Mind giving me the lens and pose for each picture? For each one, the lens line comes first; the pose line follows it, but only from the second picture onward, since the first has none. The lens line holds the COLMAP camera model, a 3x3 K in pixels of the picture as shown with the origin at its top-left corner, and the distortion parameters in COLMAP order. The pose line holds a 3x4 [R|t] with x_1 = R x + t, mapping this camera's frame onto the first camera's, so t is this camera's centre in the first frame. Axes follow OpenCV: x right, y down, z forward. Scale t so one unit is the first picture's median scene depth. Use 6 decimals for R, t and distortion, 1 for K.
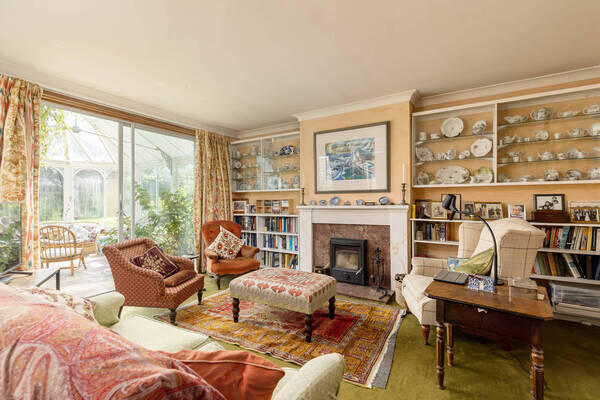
lens RADIAL K [[266.4, 0, 300.0], [0, 266.4, 200.0], [0, 0, 1]] dist [0.001429, 0.000441]
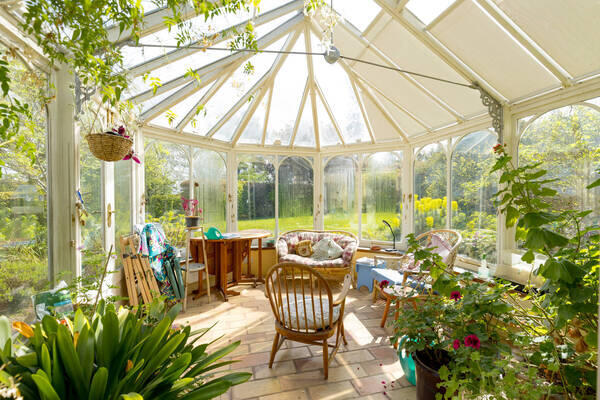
lens RADIAL K [[266.4, 0, 300.0], [0, 266.4, 200.0], [0, 0, 1]] dist [0.001429, 0.000441]
pose [[0.711814, 0.011424, -0.702275, -0.582884], [-0.000547, 0.999876, 0.015711, -0.015495], [0.702368, -0.010799, 0.711732, 0.664194]]
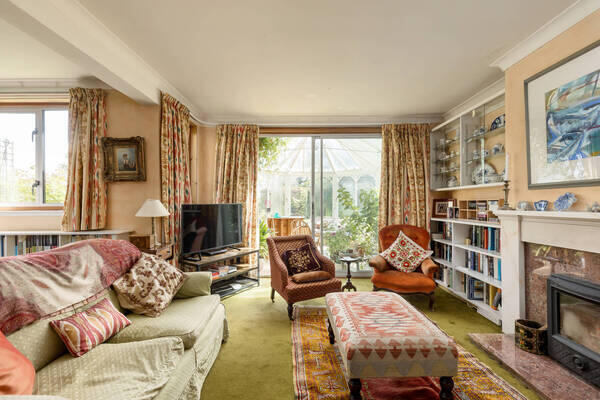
lens RADIAL K [[266.4, 0, 300.0], [0, 266.4, 200.0], [0, 0, 1]] dist [0.001429, 0.000441]
pose [[0.511786, -0.006462, -0.859089, 0.264692], [0.006248, 0.999973, -0.003799, -0.001913], [0.859090, -0.003423, 0.511812, 0.275962]]
